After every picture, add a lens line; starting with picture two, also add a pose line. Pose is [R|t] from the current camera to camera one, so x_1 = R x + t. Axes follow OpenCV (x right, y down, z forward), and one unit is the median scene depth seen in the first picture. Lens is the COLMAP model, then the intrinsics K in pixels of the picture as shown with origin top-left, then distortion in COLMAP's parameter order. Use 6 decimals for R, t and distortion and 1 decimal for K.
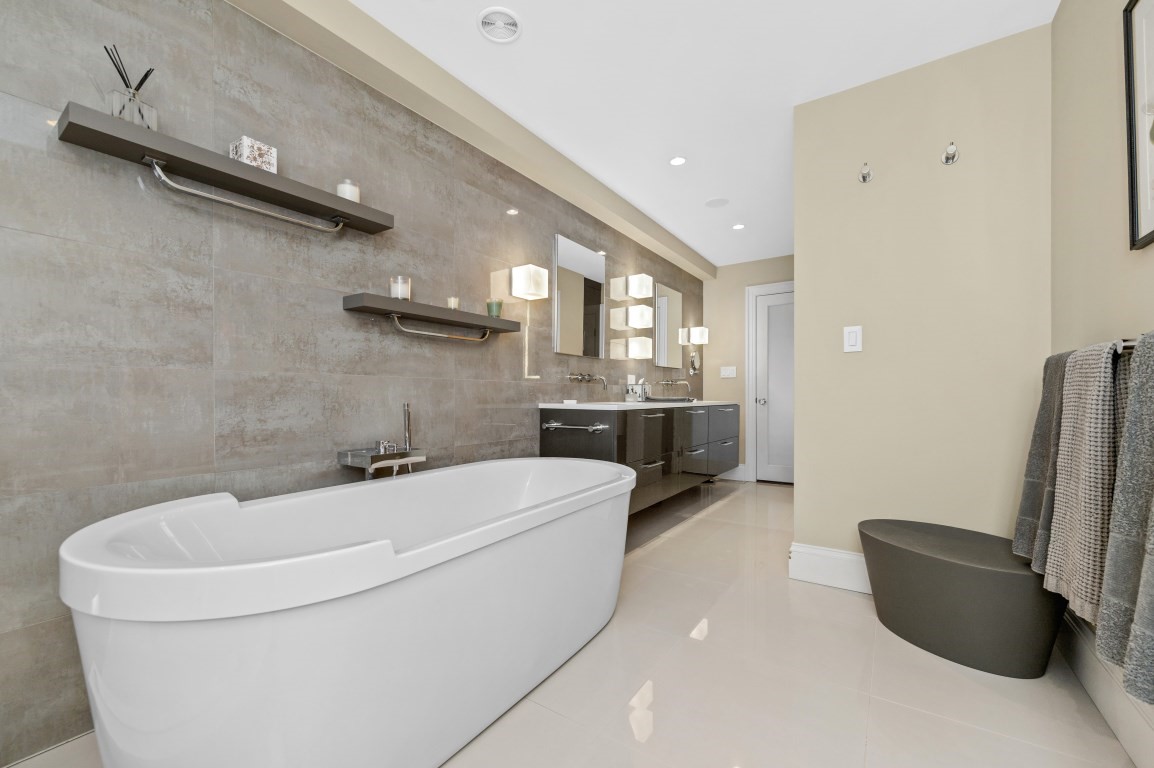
lens RADIAL K [[419.0, 0, 592.2], [0, 419.0, 383.4], [0, 0, 1]] dist [-0.001164, -0.000172]
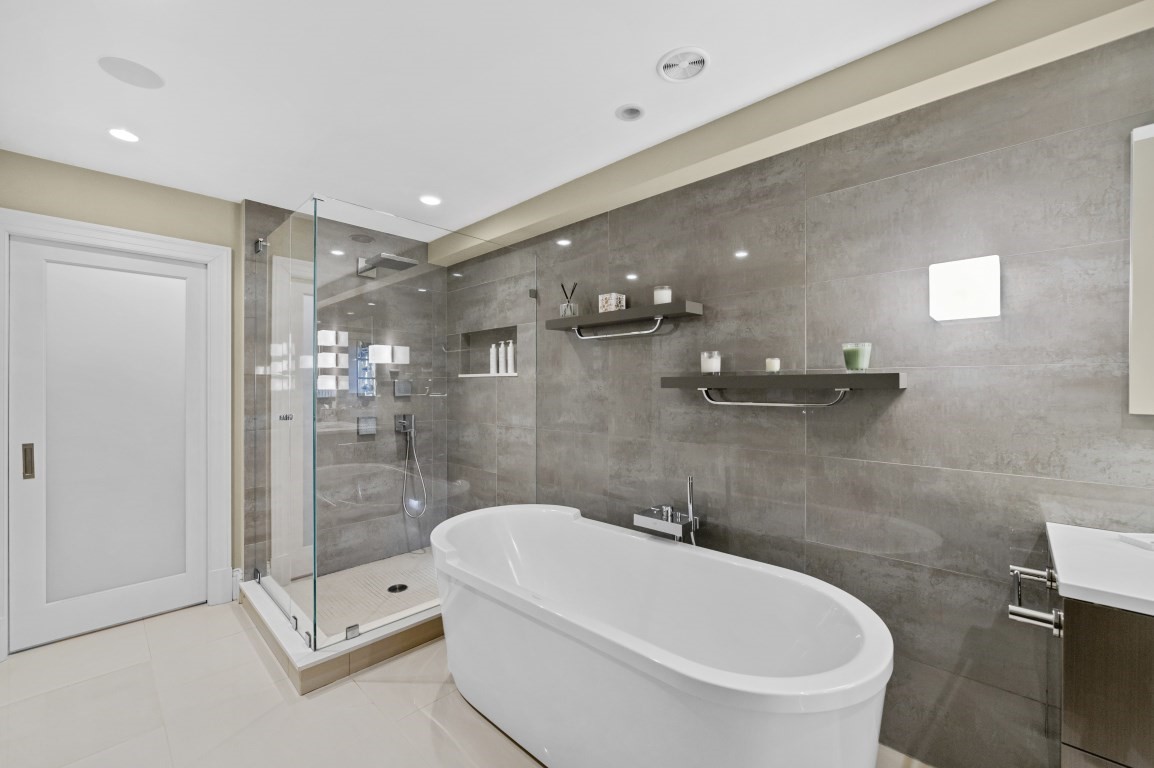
lens RADIAL K [[419.0, 0, 592.2], [0, 419.0, 383.4], [0, 0, 1]] dist [-0.001164, -0.000172]
pose [[-0.067019, -0.004494, -0.997742, 0.637457], [0.010749, 0.999929, -0.005226, -0.190798], [0.997694, -0.011075, -0.066966, 0.857249]]
